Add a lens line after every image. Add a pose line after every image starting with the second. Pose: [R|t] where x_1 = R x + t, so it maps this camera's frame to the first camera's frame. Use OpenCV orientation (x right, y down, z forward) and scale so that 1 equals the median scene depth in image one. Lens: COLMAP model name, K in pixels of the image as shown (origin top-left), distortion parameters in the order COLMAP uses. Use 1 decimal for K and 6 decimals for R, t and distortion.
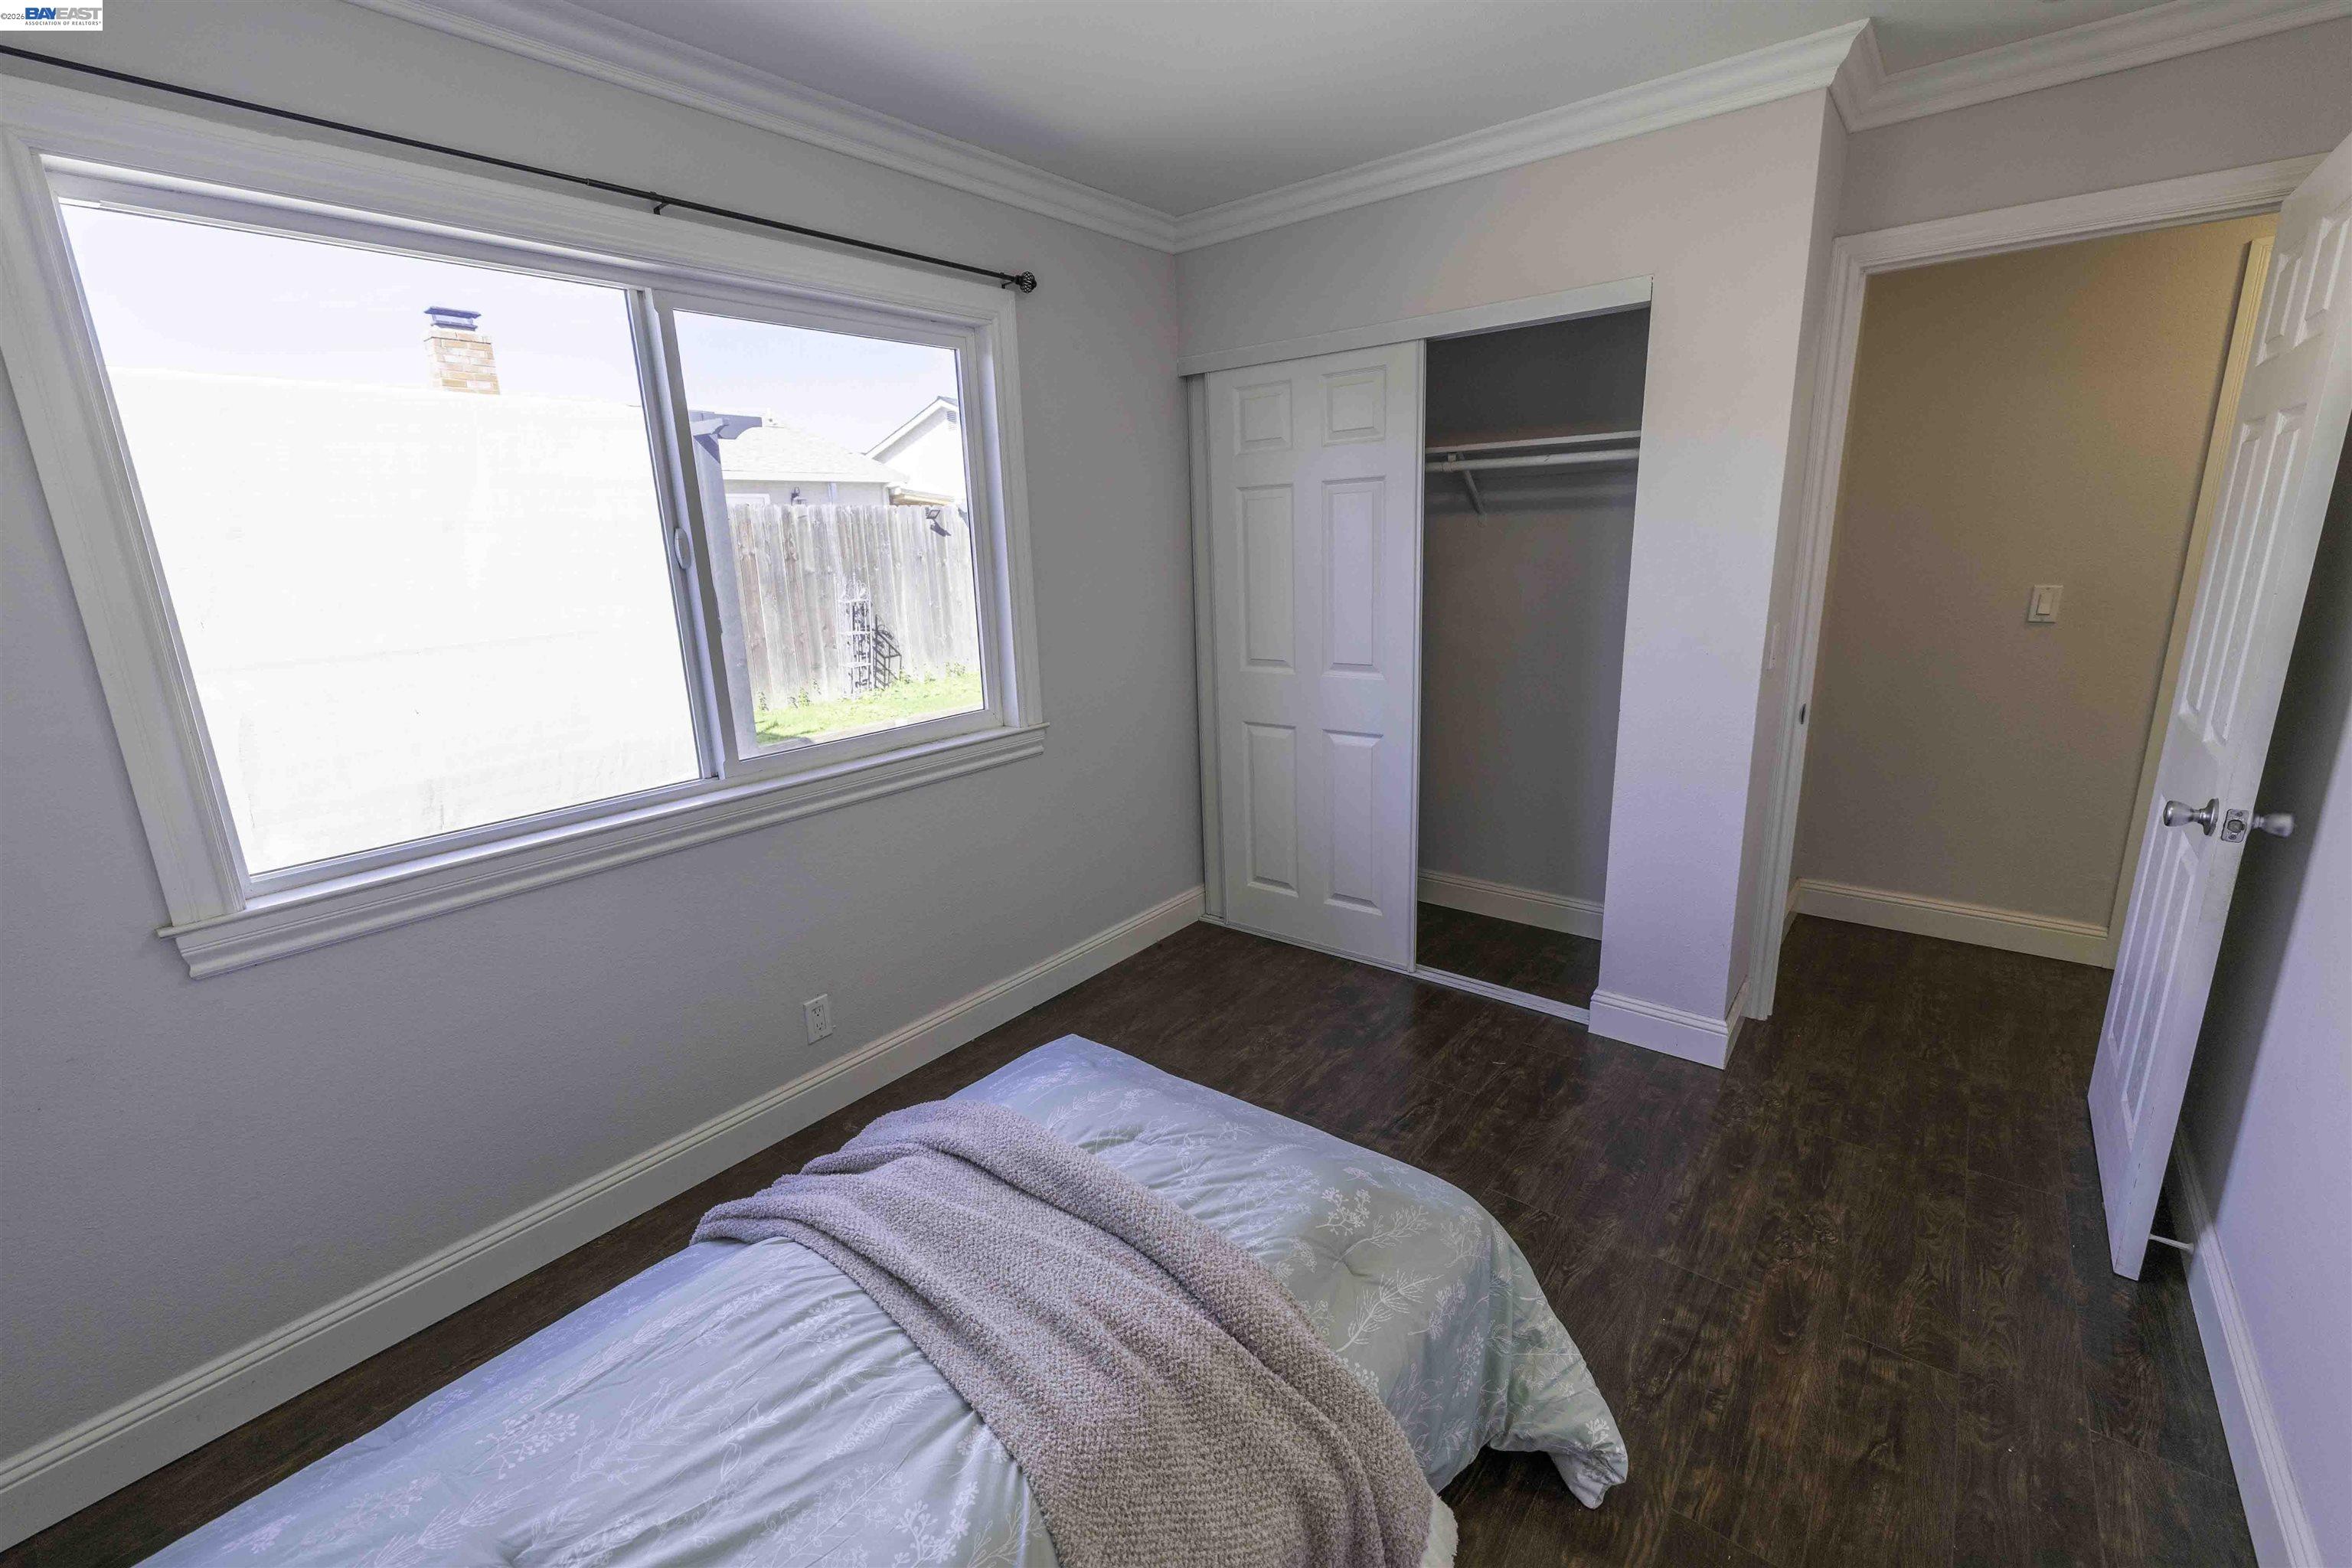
lens RADIAL K [[986.8, 0, 1185.6], [0, 986.8, 778.1], [0, 0, 1]] dist [0.002235, -0.000162]
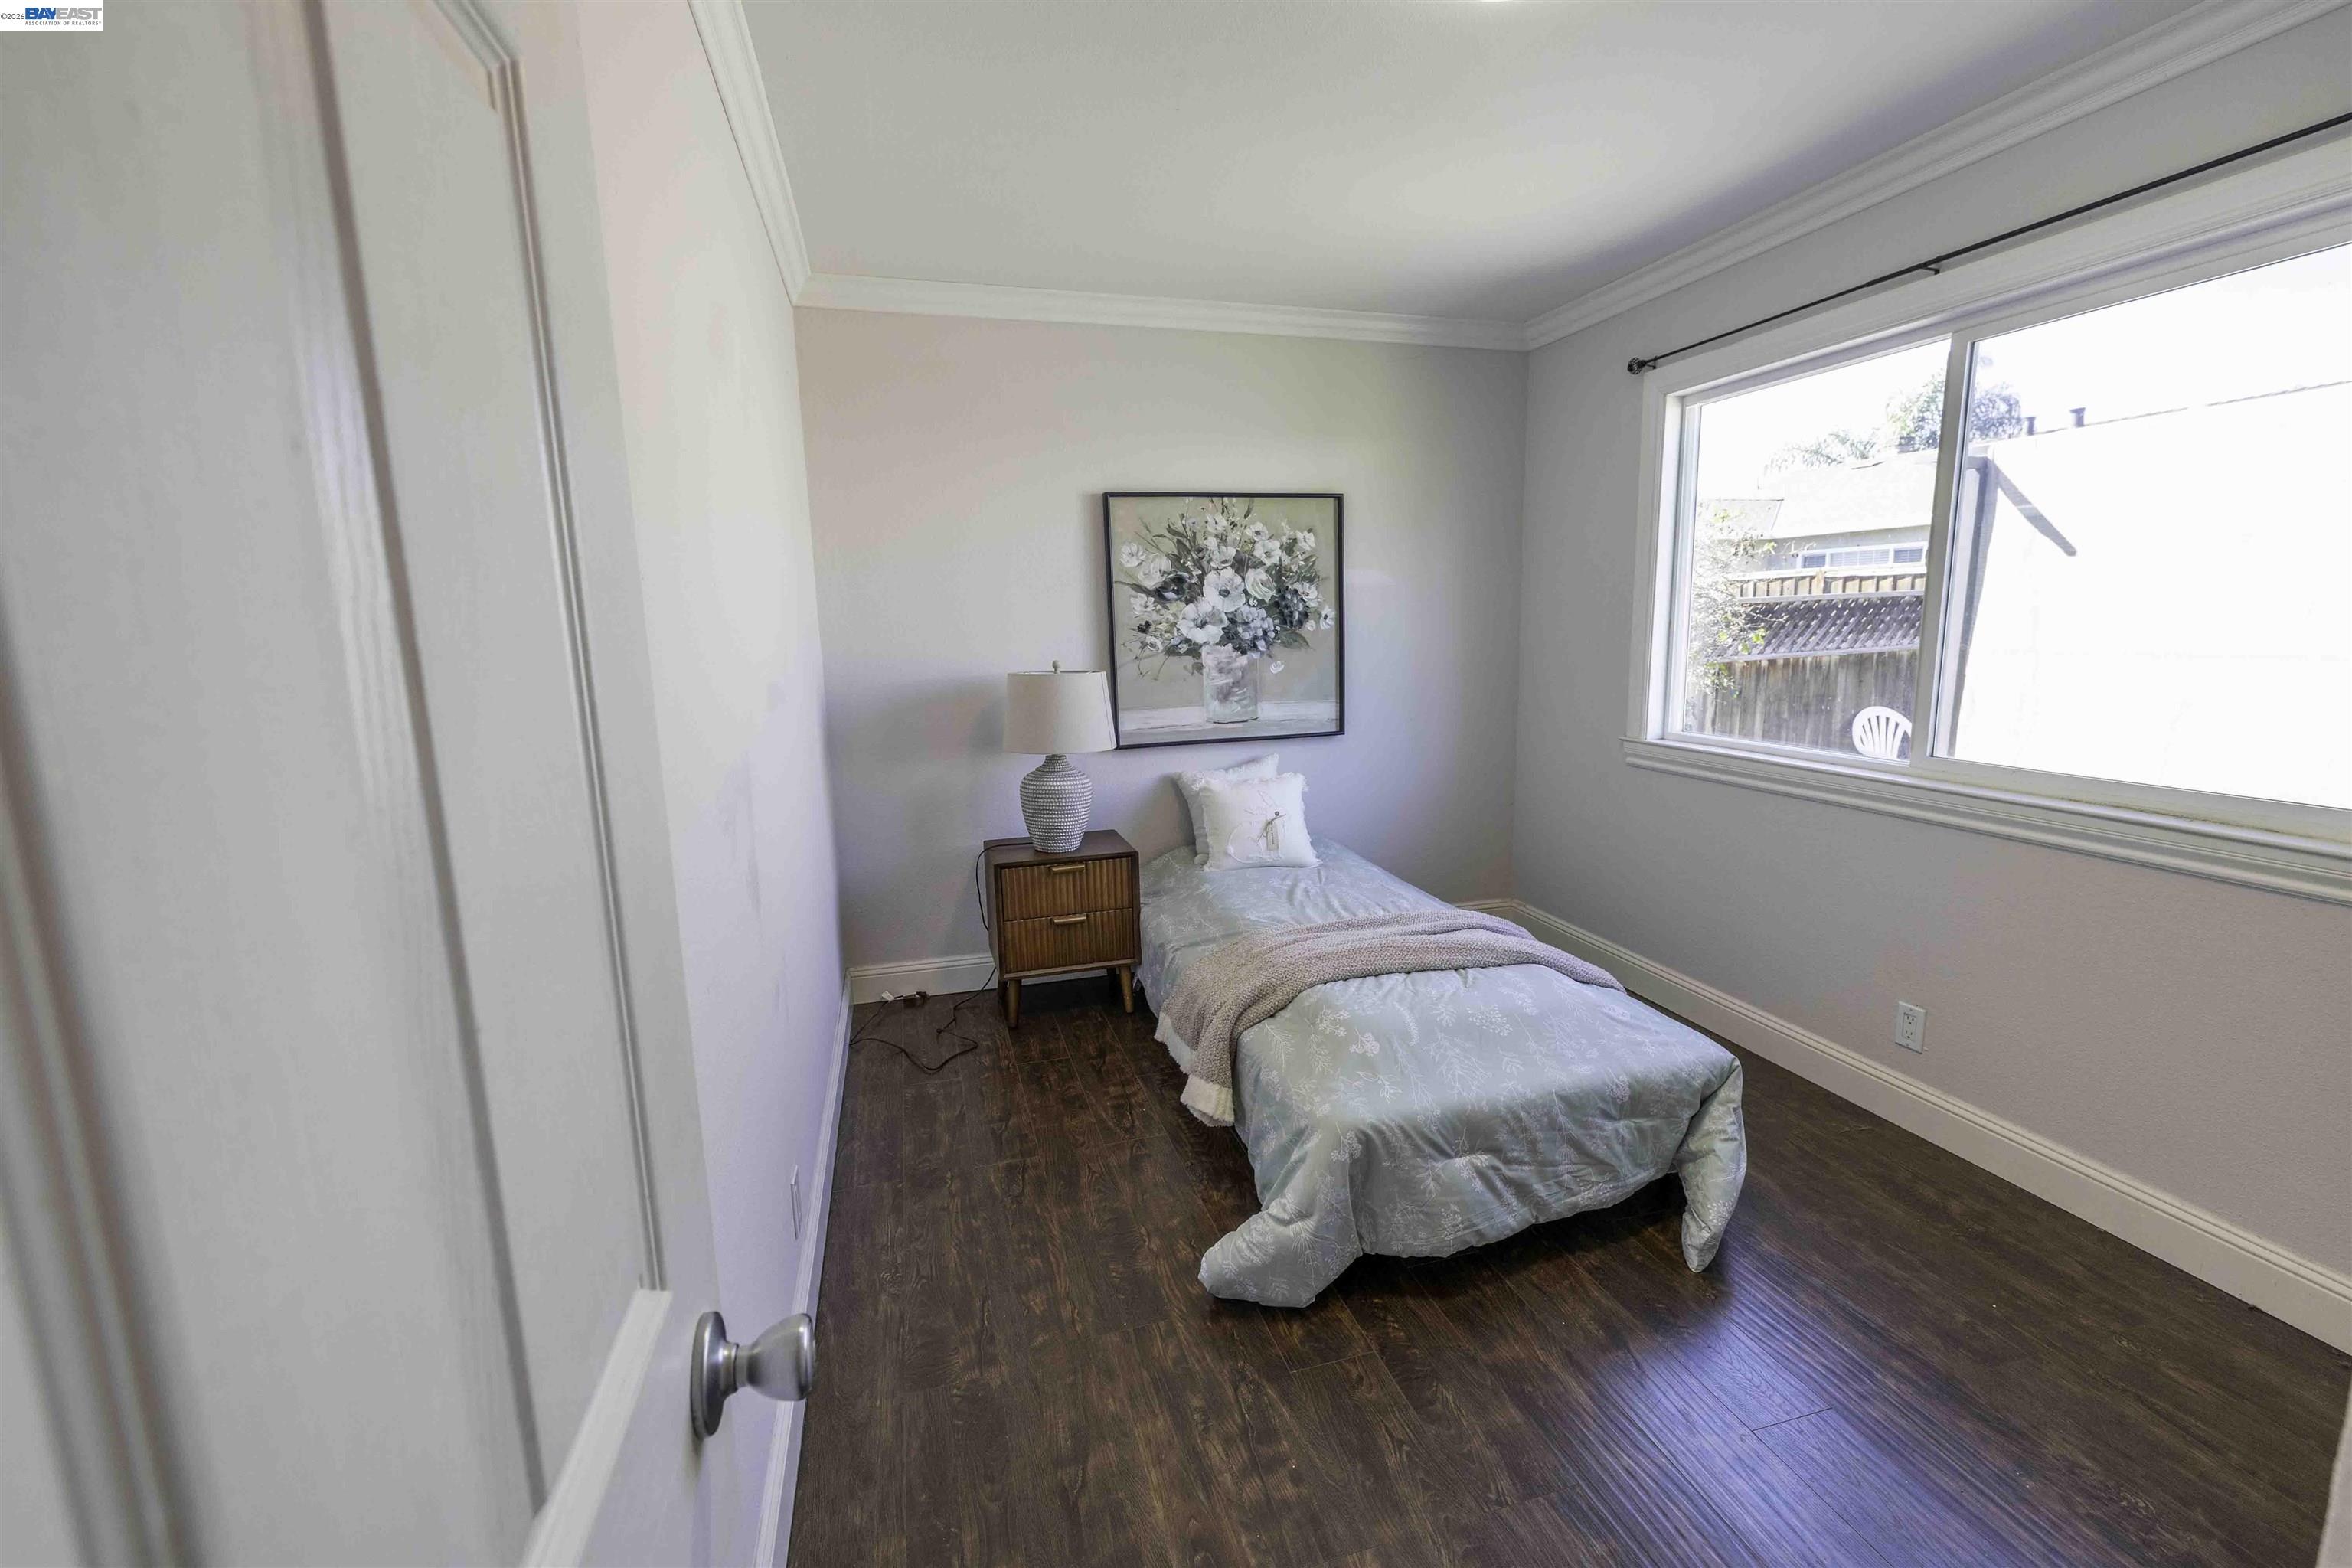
lens RADIAL K [[986.8, 0, 1175.6], [0, 986.8, 780.5], [0, 0, 1]] dist [0.002235, -0.000162]
pose [[-0.590826, 0.178671, -0.786766, 1.167050], [-0.158706, 0.930379, 0.330466, -0.288174], [0.791036, 0.320112, -0.521336, 1.231075]]
